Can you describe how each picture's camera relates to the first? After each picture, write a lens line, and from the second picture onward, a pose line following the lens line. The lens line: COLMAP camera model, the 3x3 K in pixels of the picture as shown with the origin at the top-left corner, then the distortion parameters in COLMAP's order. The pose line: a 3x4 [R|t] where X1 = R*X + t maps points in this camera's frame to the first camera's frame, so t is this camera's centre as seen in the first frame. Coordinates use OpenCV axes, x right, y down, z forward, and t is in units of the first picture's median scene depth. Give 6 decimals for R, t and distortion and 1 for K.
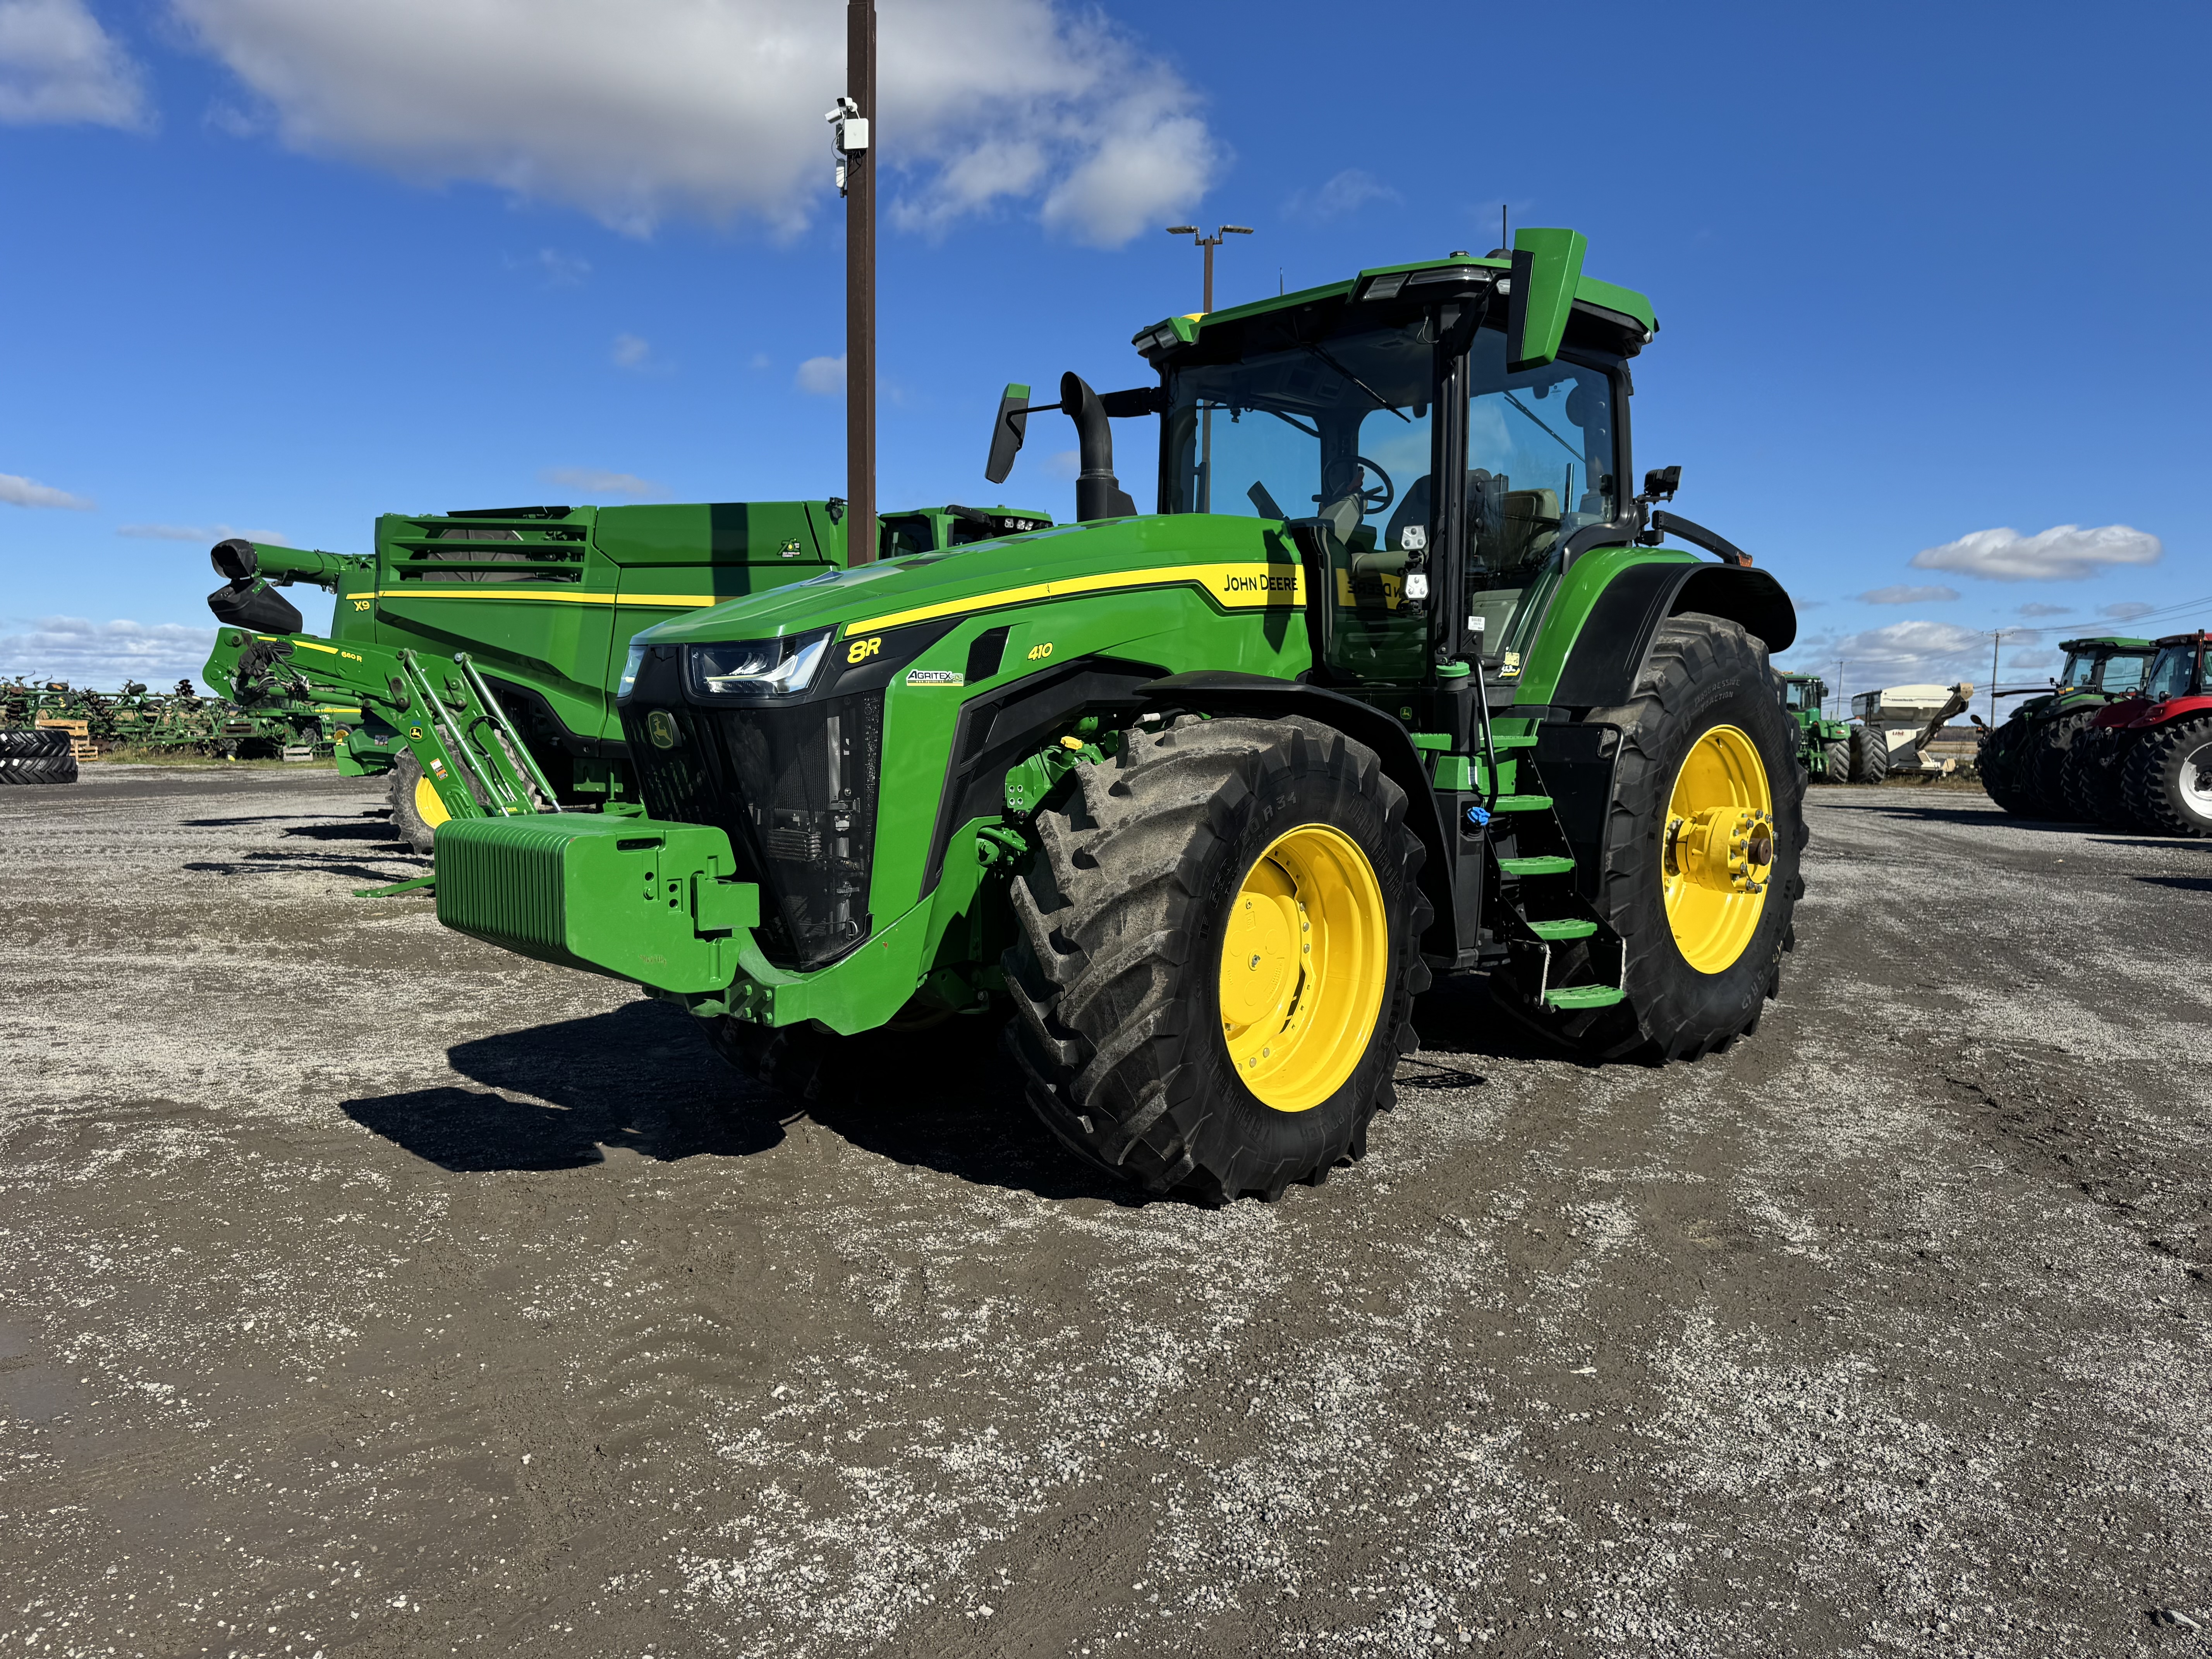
lens RADIAL K [[1739.4, 0, 1106.0], [0, 1739.4, 829.5], [0, 0, 1]] dist [0.072241, -0.126328]
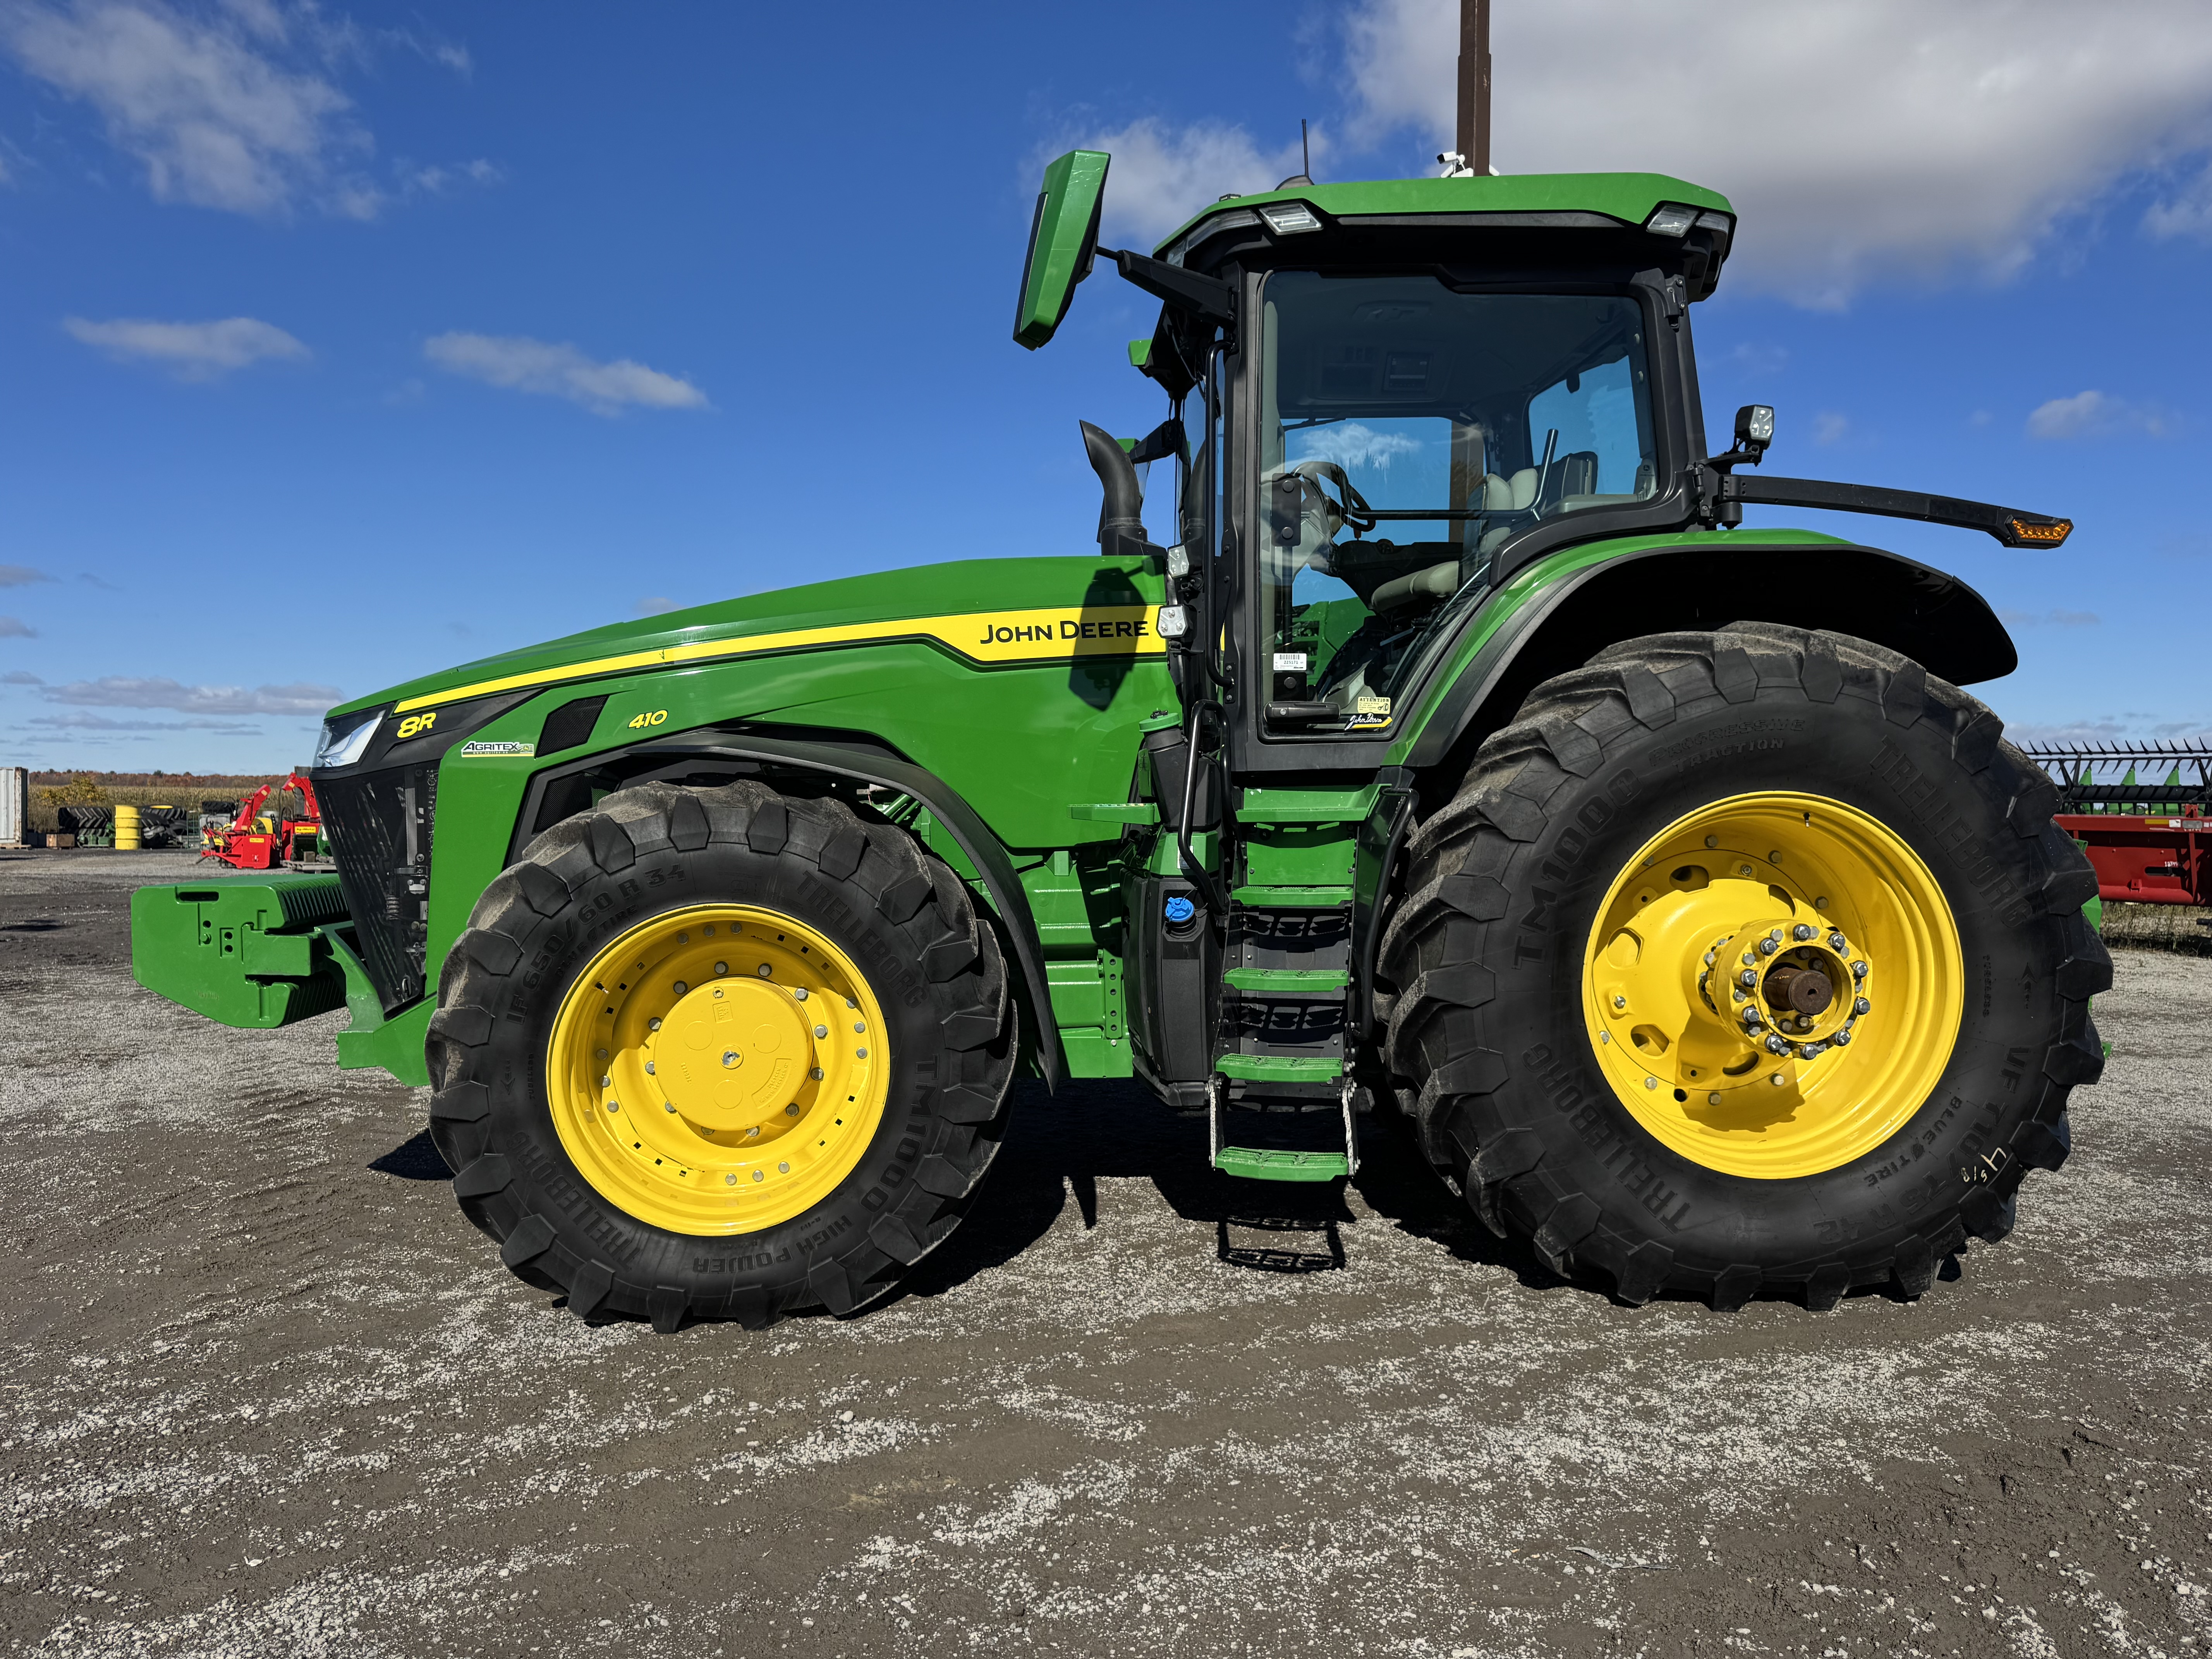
lens RADIAL K [[1739.4, 0, 1106.0], [0, 1739.4, 829.5], [0, 0, 1]] dist [0.072241, -0.126328]
pose [[0.715290, -0.000807, -0.698827, 0.834096], [-0.040814, 0.998244, -0.042928, -0.008933], [0.697635, 0.059228, 0.714001, 0.481006]]
